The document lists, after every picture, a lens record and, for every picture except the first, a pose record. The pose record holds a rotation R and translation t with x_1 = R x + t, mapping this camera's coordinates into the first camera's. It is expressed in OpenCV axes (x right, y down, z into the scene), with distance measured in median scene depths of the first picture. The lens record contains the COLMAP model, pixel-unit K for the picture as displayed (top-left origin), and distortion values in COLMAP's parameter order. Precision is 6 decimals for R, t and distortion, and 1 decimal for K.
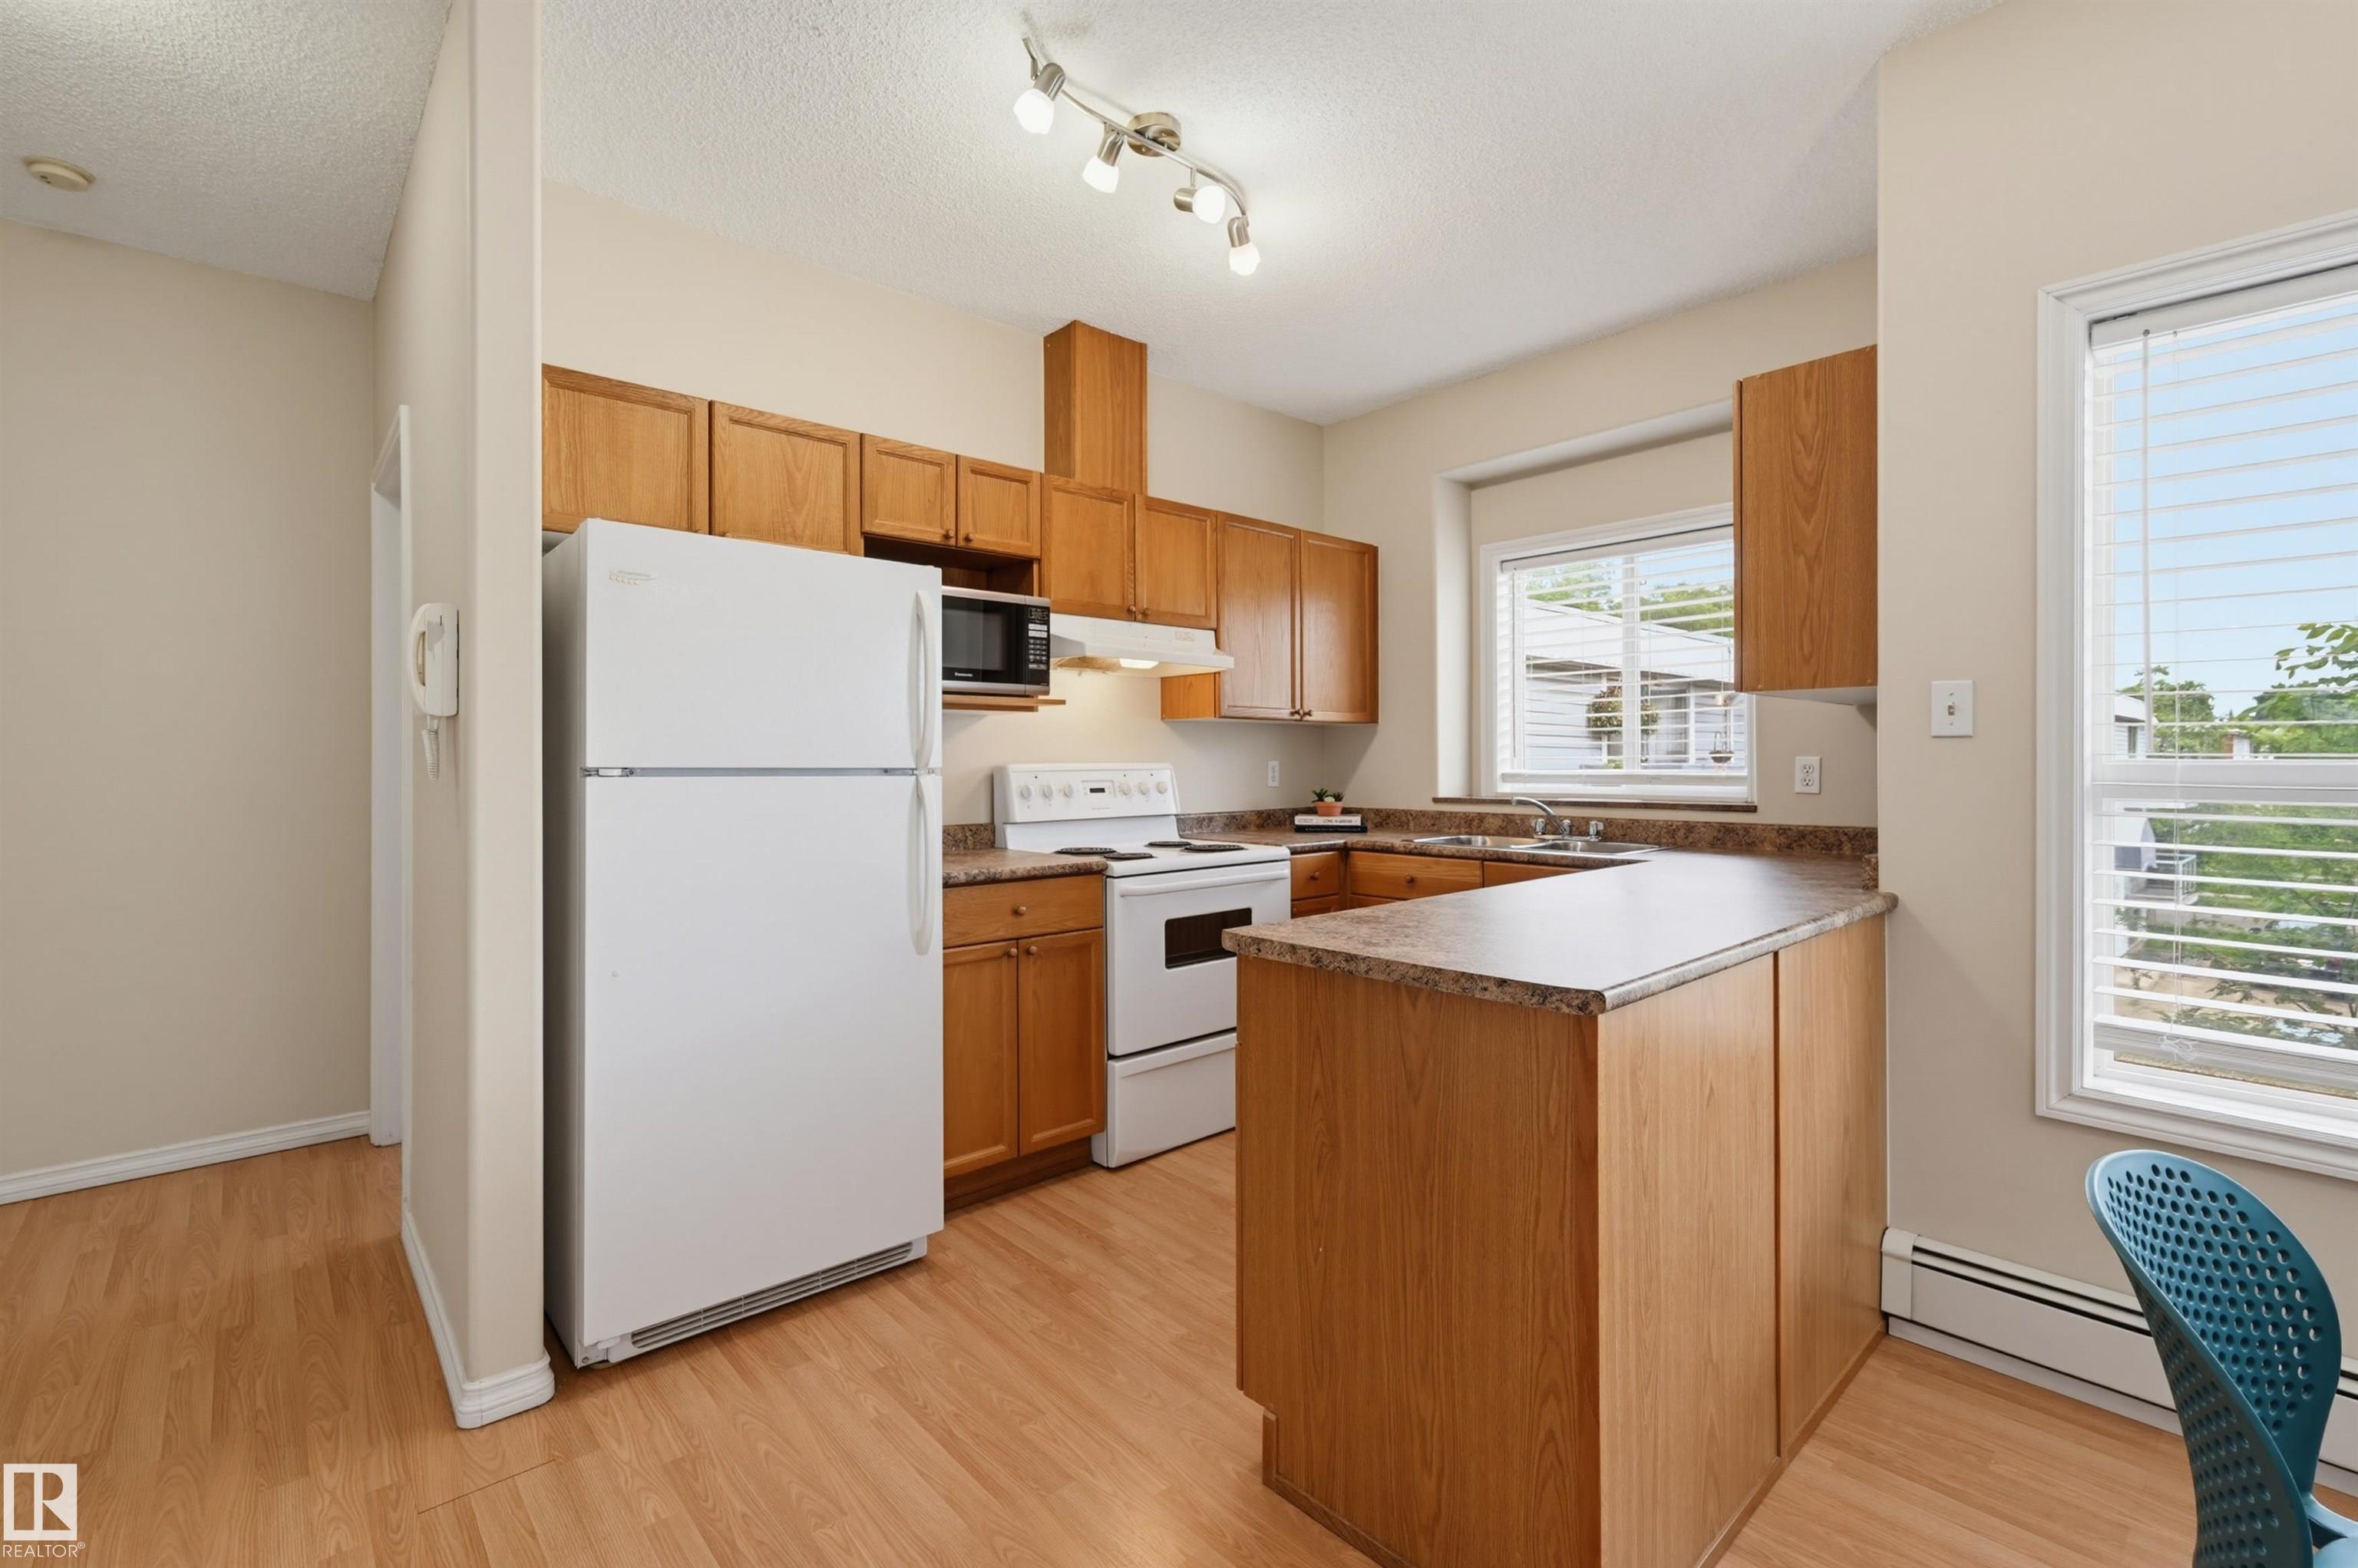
lens RADIAL K [[1045.1, 0, 1173.1], [0, 1045.1, 760.8], [0, 0, 1]] dist [-0.001559, -0.000025]
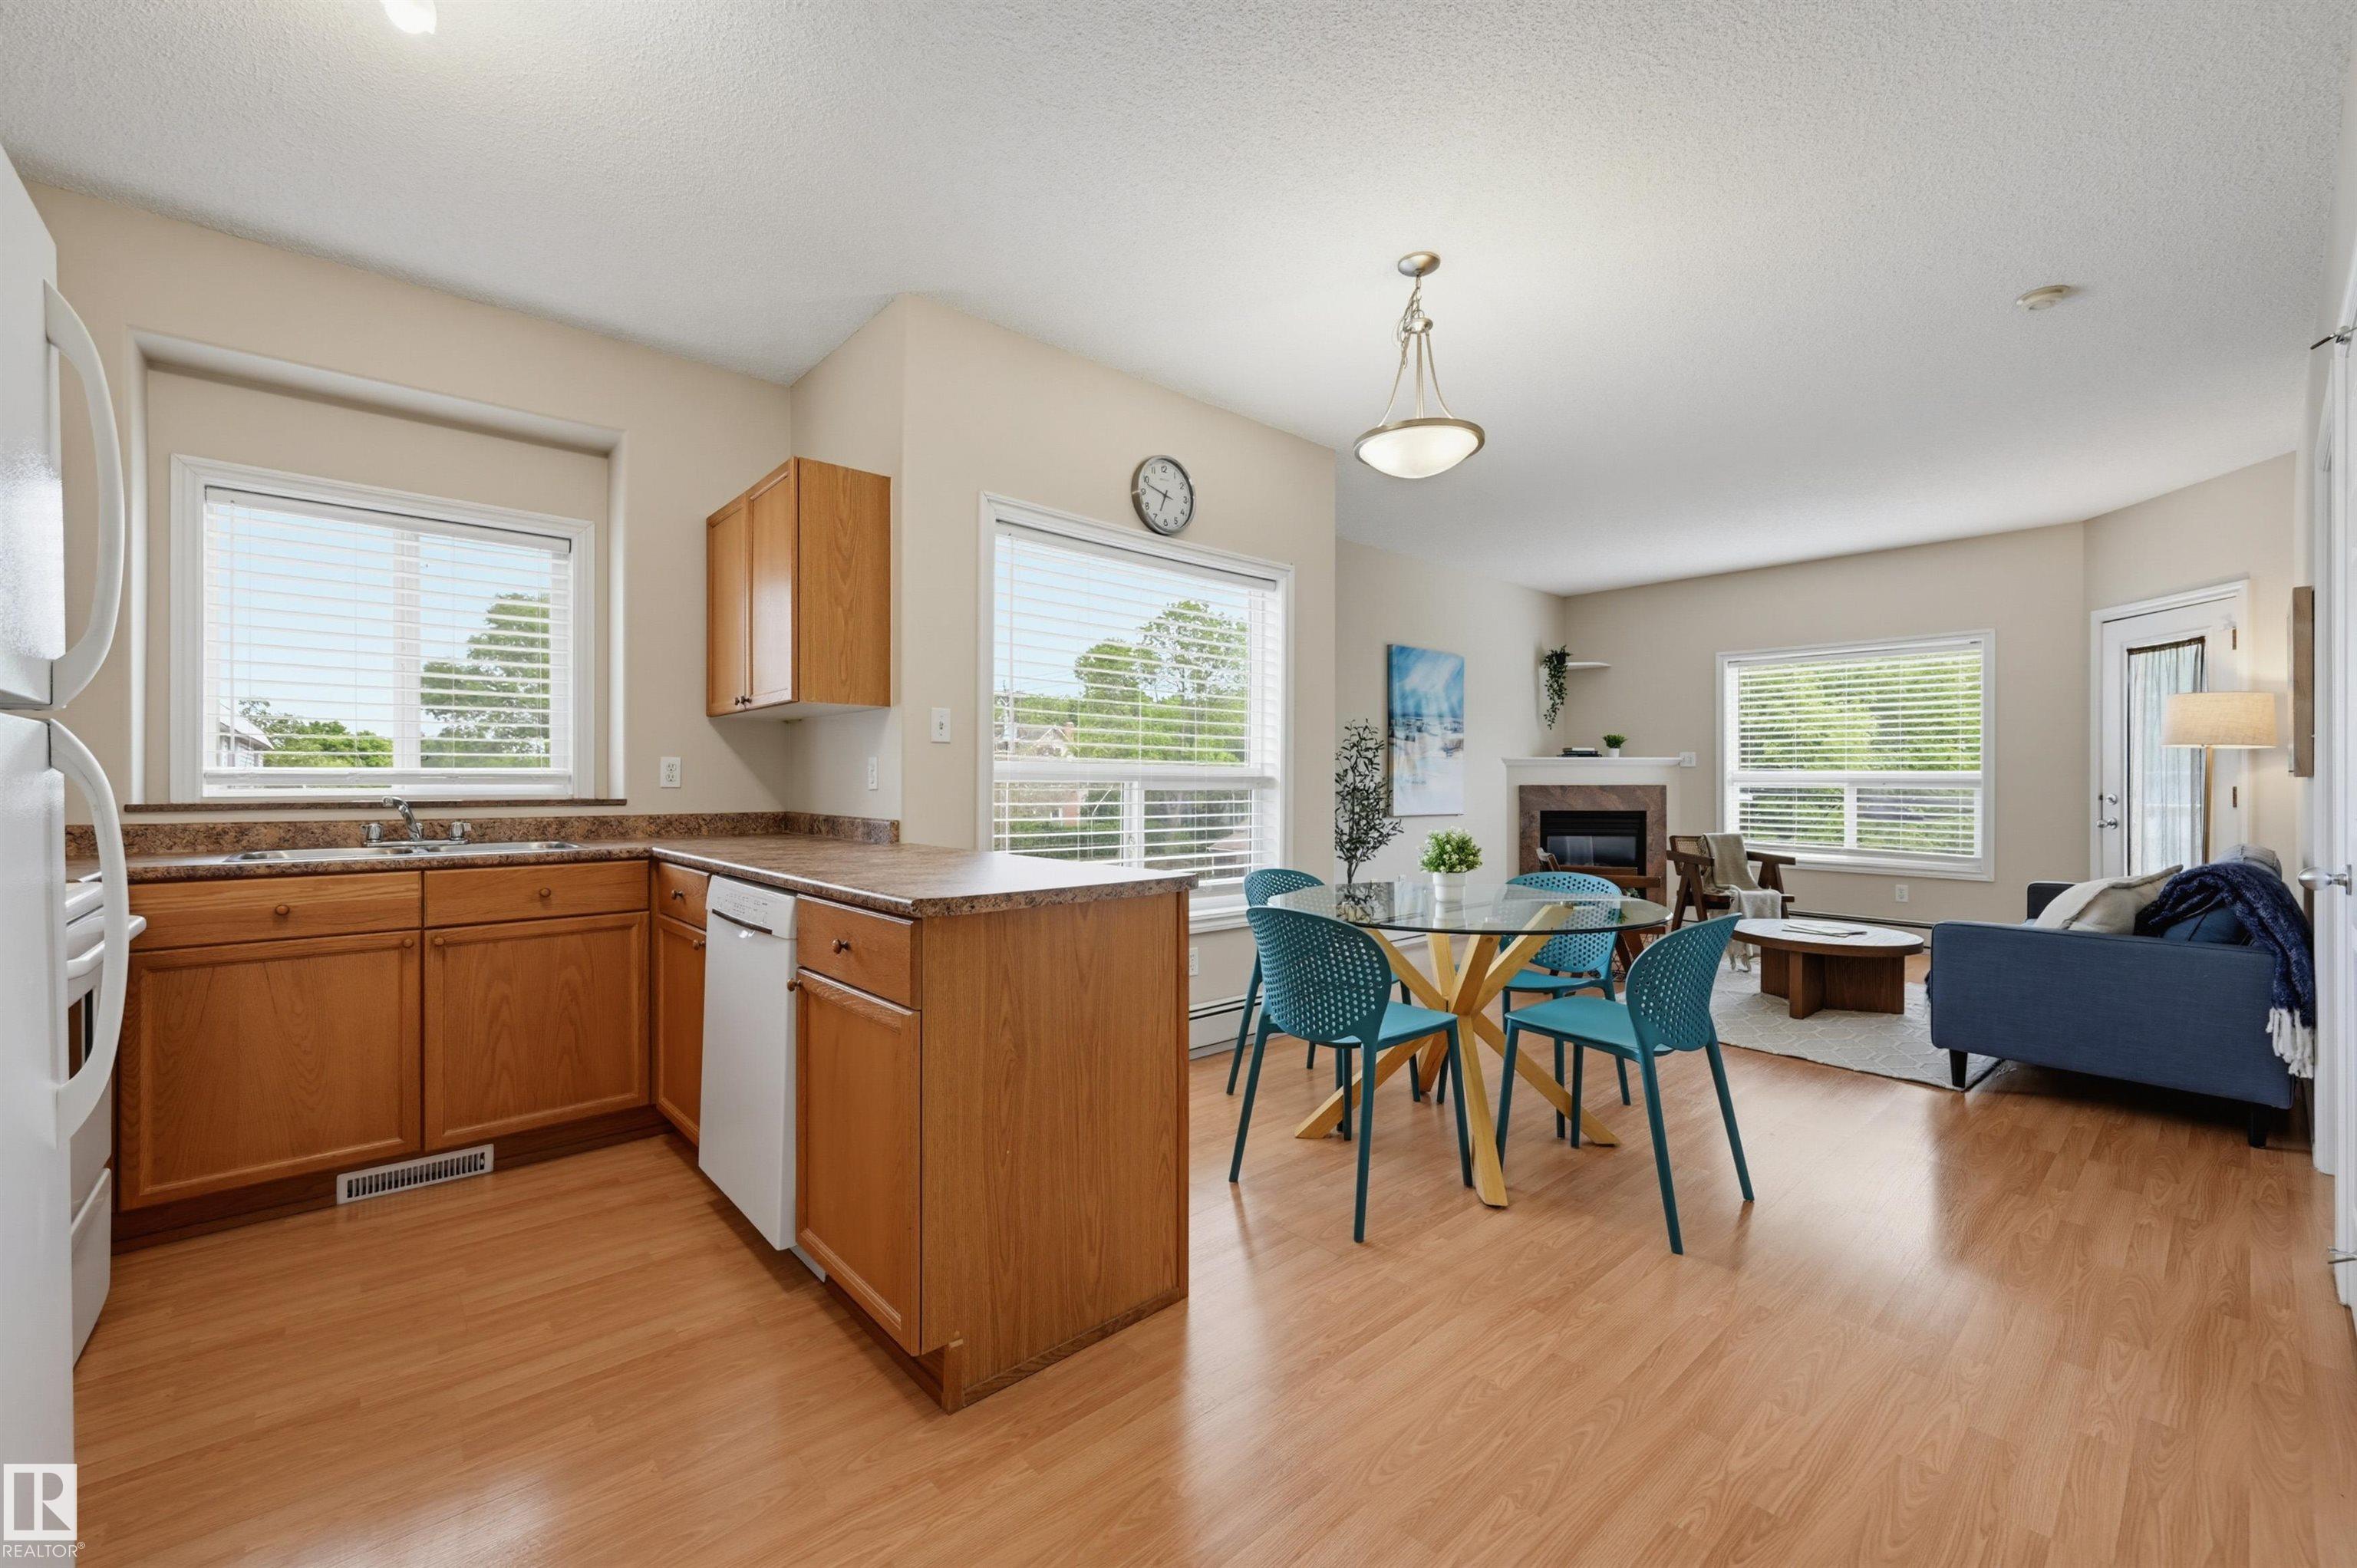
lens RADIAL K [[943.5, 0, 1170.6], [0, 943.5, 784.9], [0, 0, 1]] dist [0.002286, 0.000527]
pose [[0.007692, 0.001524, 0.999969, -0.466564], [-0.000918, 0.999998, -0.001517, 0.028910], [-0.999970, -0.000906, 0.007693, 0.411029]]
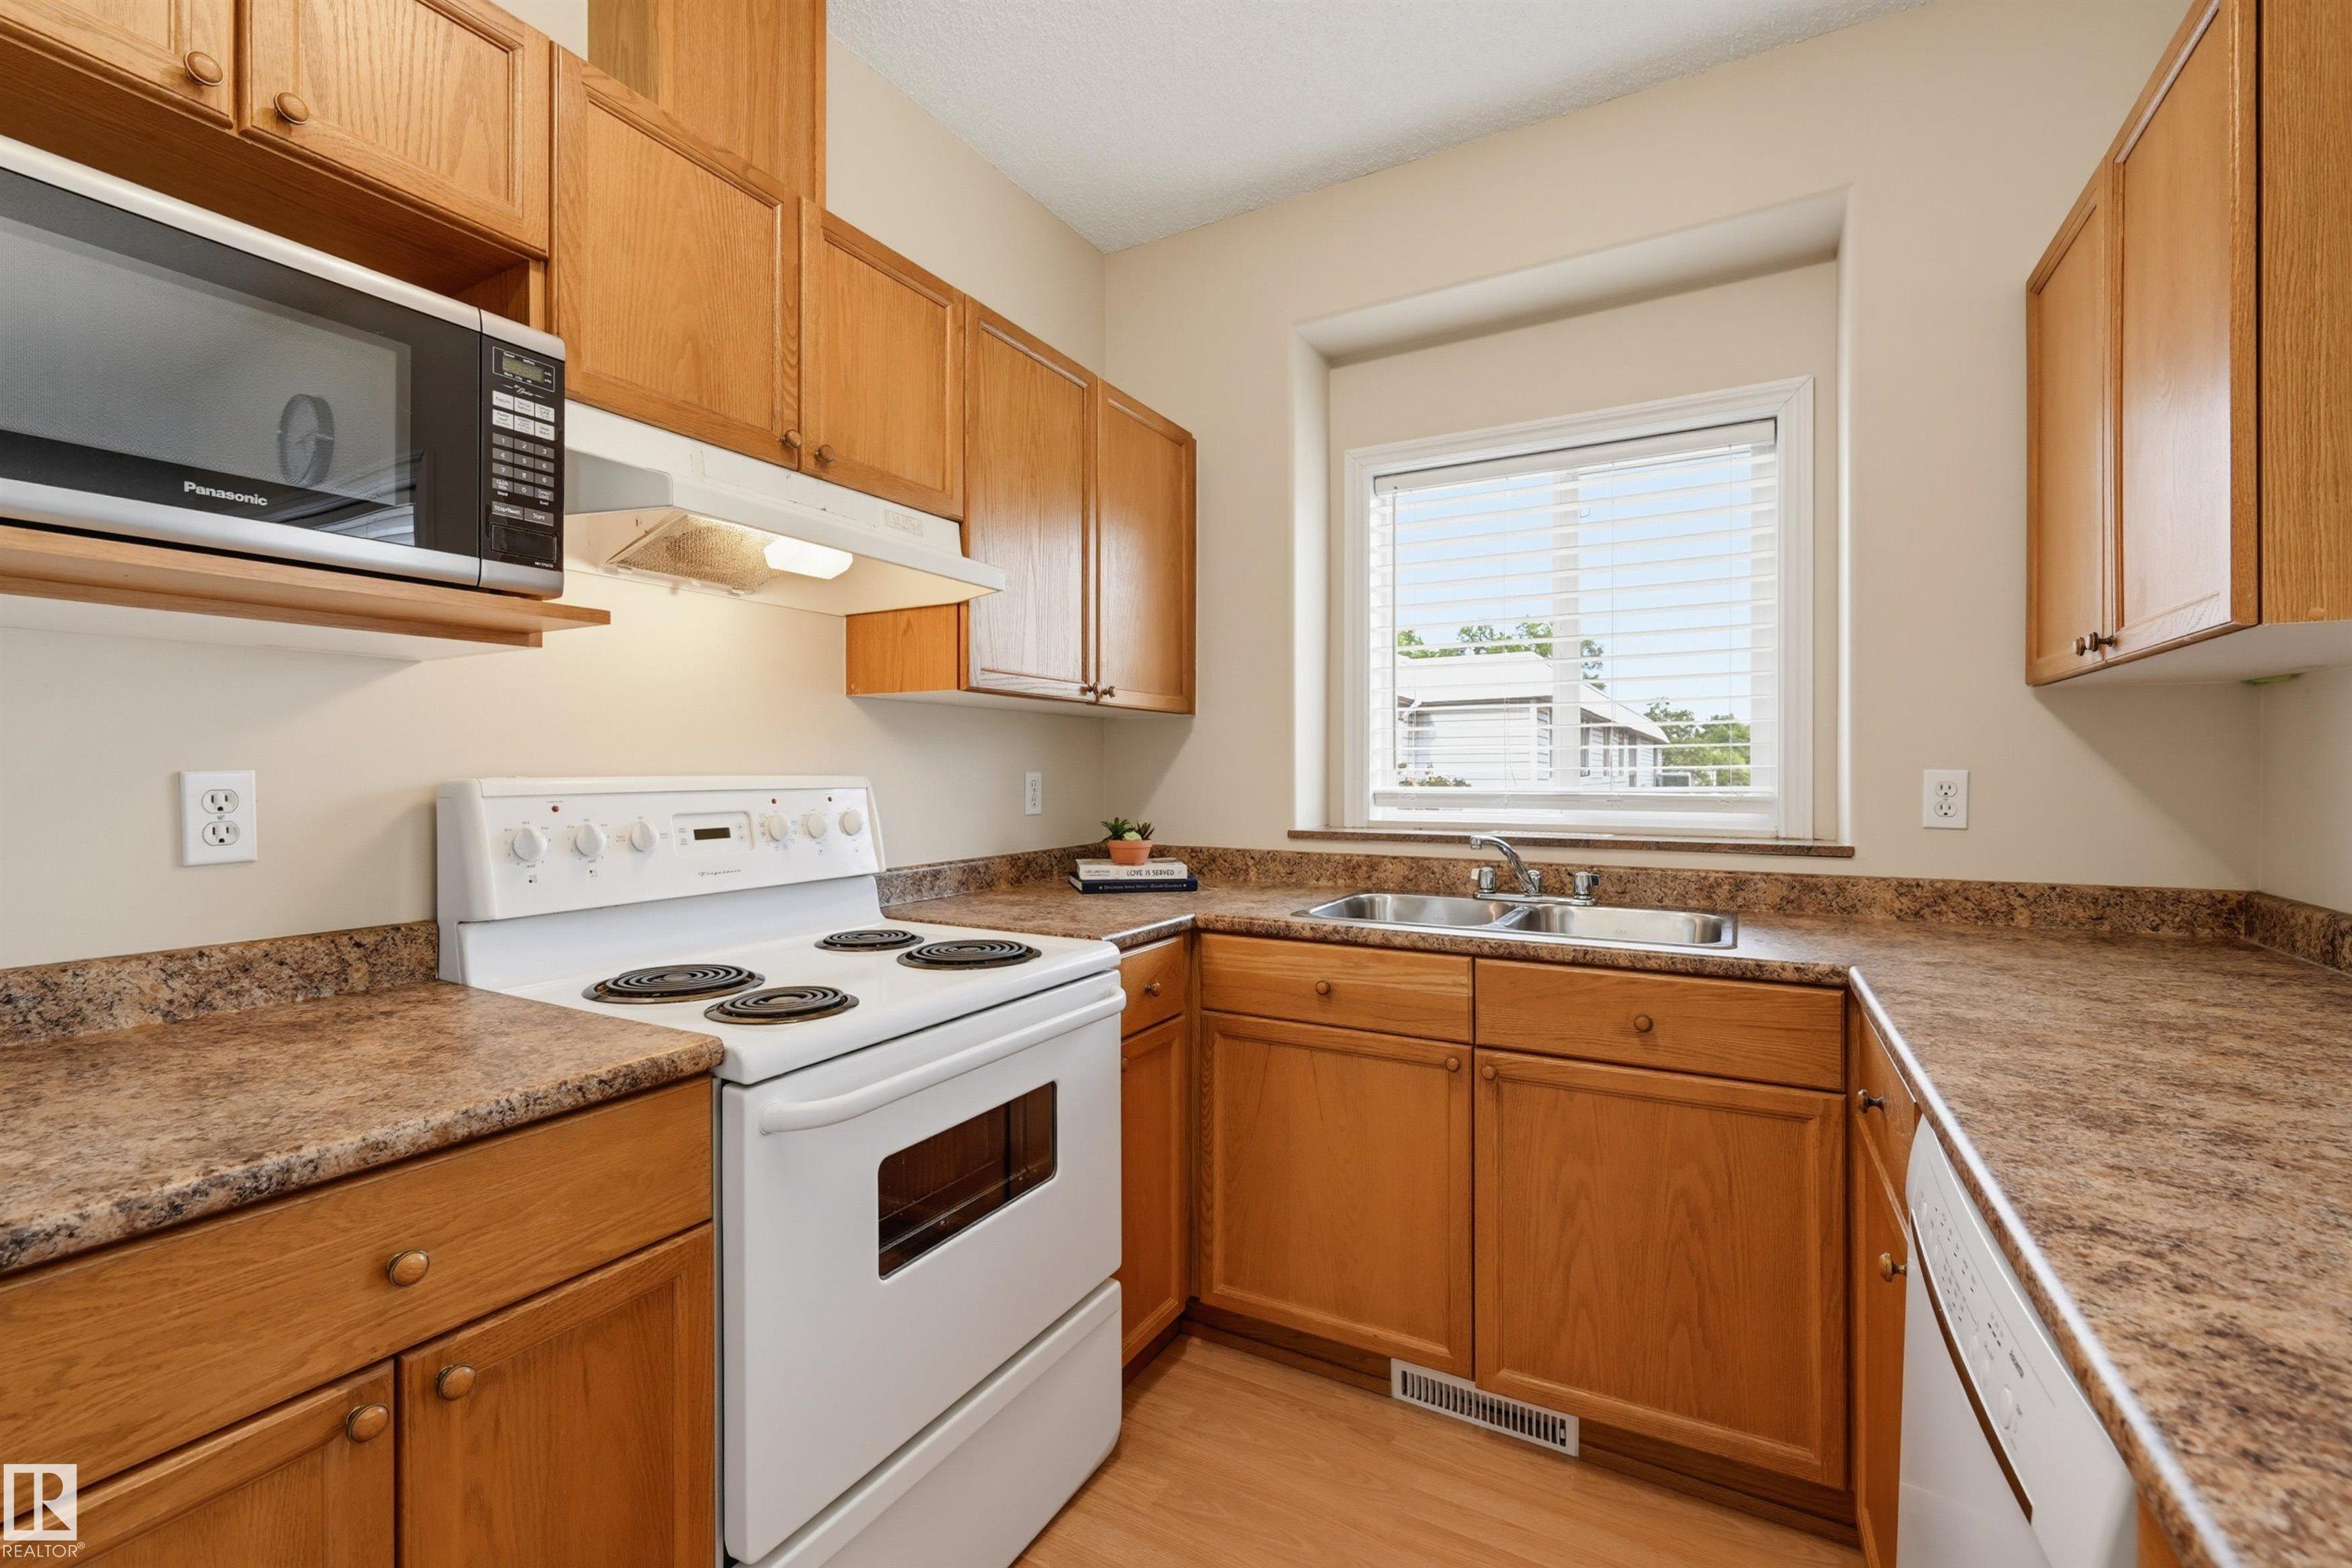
lens RADIAL K [[1012.2, 0, 1159.4], [0, 1012.2, 770.8], [0, 0, 1]] dist [-0.001187, 0.000052]
pose [[0.948991, 0.004055, 0.315277, -0.028090], [-0.003971, 0.999992, -0.000909, -0.000699], [-0.315278, -0.000389, 0.948999, 0.566521]]
